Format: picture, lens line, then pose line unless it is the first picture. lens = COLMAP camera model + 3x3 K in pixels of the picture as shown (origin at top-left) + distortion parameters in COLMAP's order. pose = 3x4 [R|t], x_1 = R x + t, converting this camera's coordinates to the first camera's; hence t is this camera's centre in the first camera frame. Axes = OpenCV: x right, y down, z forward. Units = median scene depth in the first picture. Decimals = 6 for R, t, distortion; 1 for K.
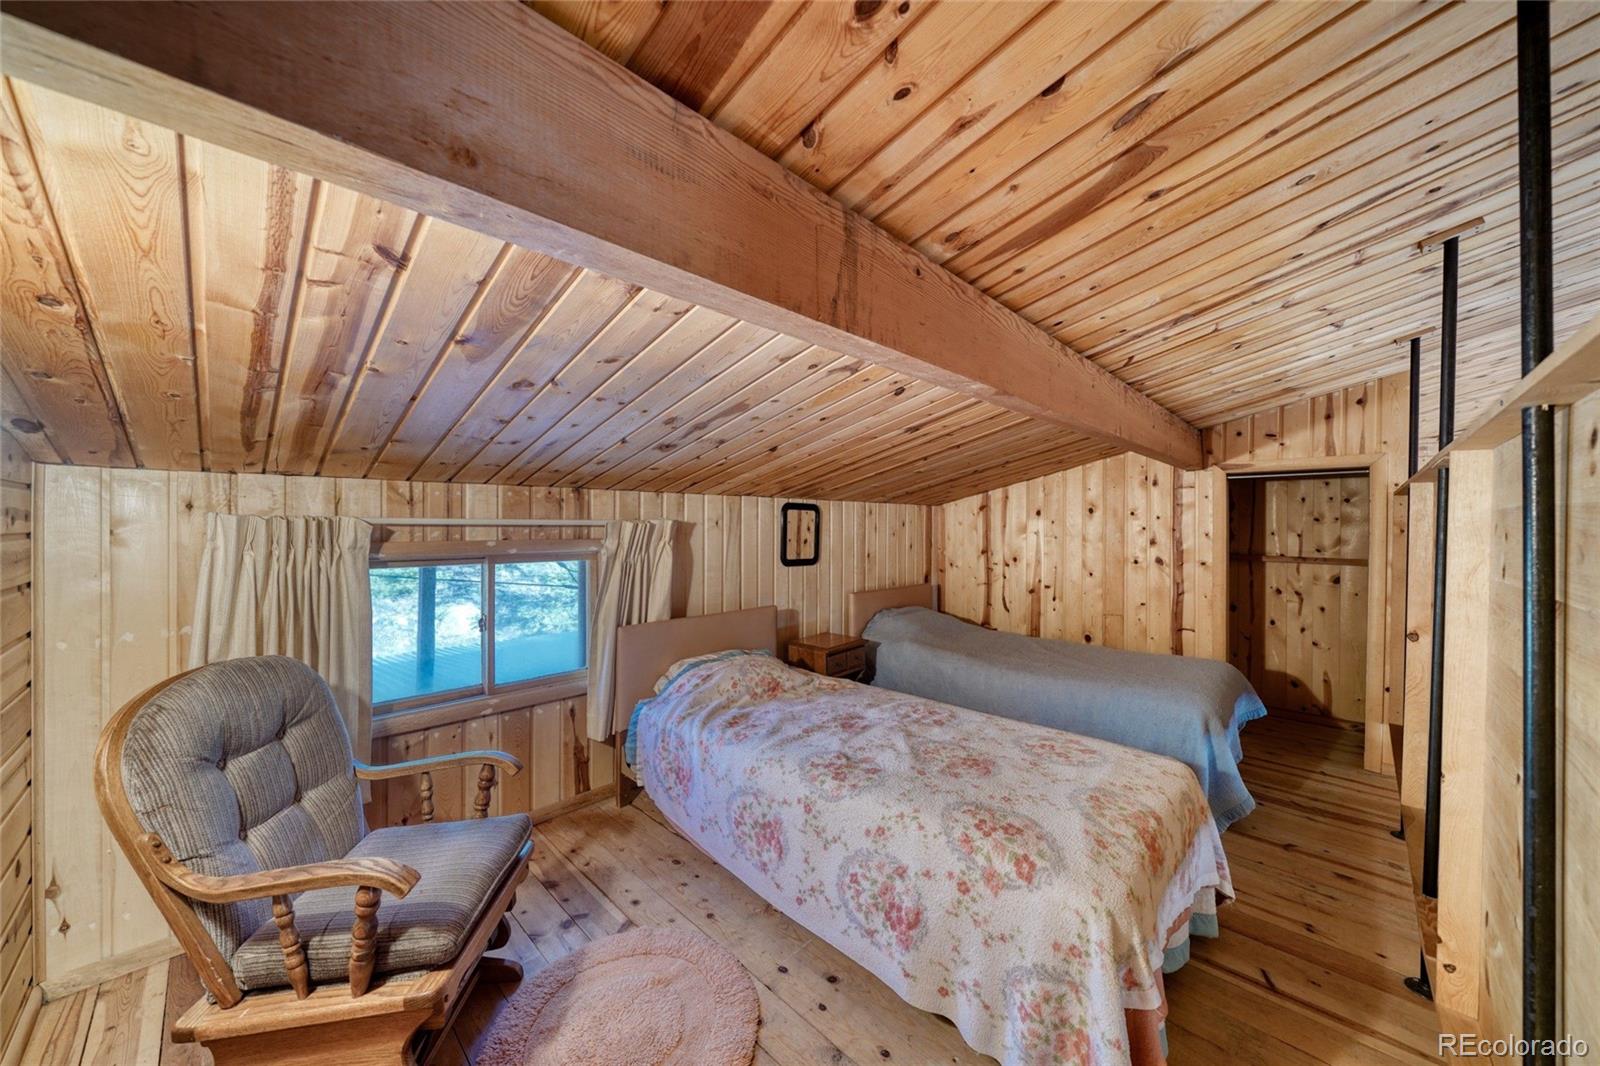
lens RADIAL K [[554.1, 0, 779.8], [0, 554.1, 525.0], [0, 0, 1]] dist [-0.007819, 0.000926]
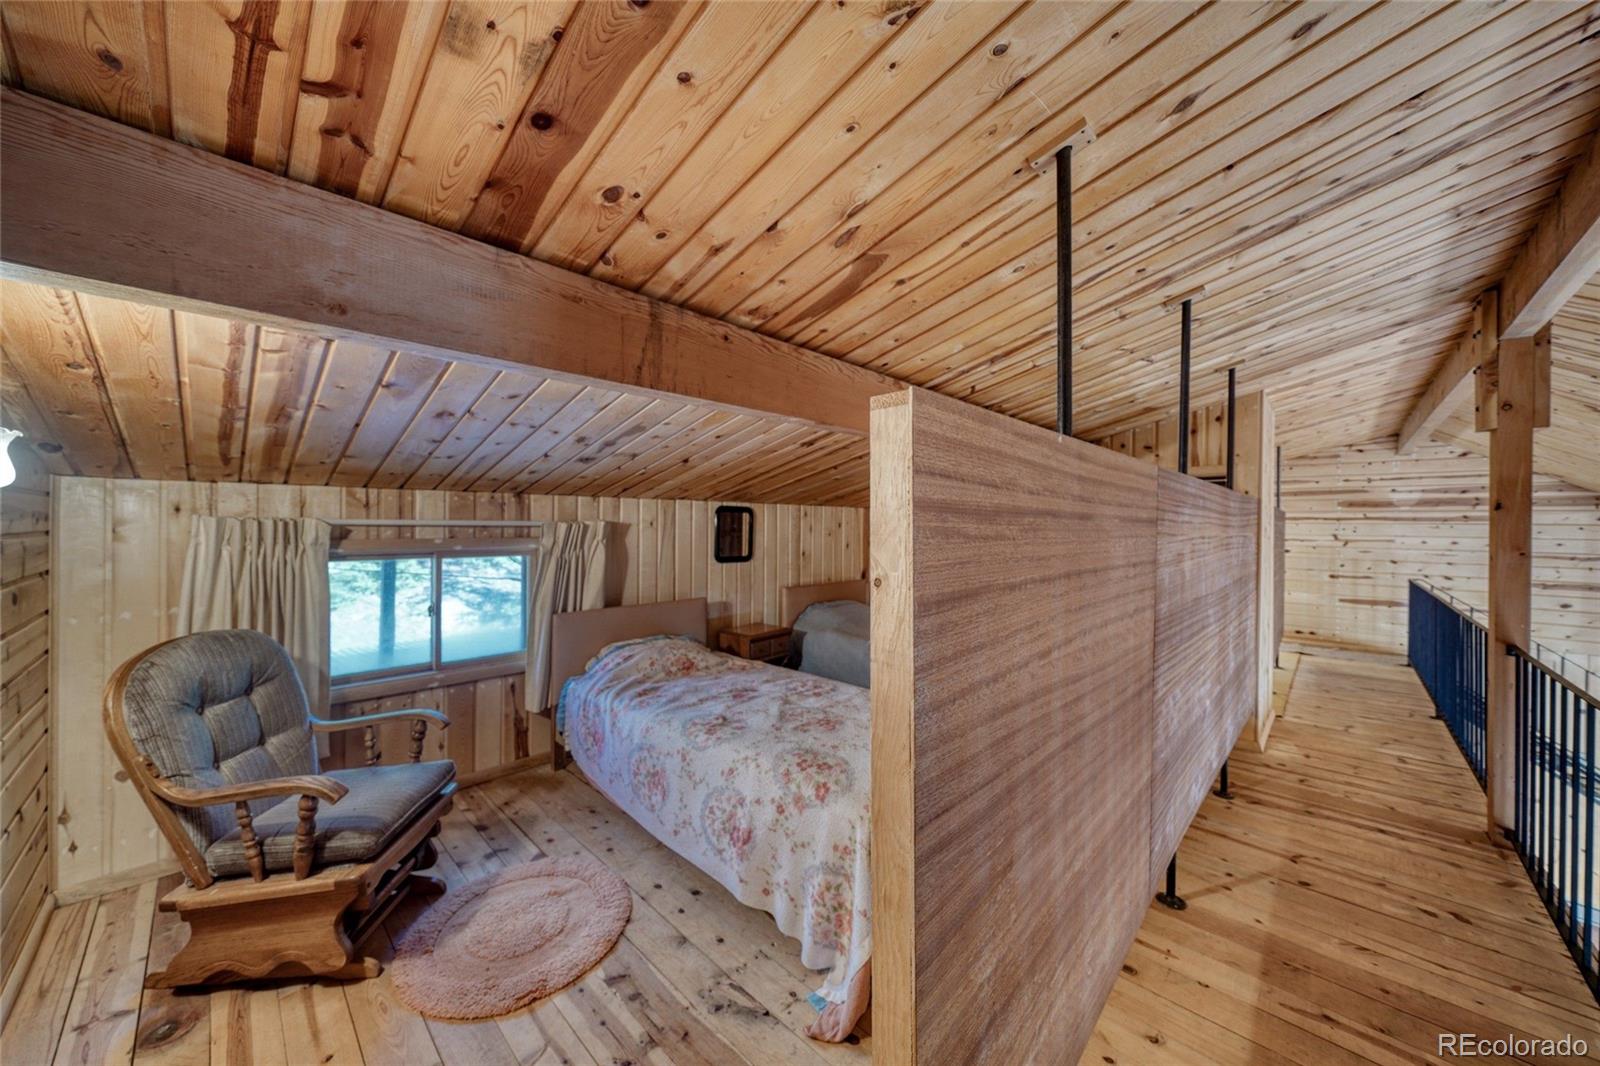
lens RADIAL K [[554.1, 0, 782.6], [0, 554.1, 522.7], [0, 0, 1]] dist [-0.007819, 0.000926]
pose [[0.999958, 0.003290, 0.008505, 0.298678], [-0.003259, 0.999988, -0.003600, -0.005463], [-0.008517, 0.003572, 0.999957, -0.266741]]
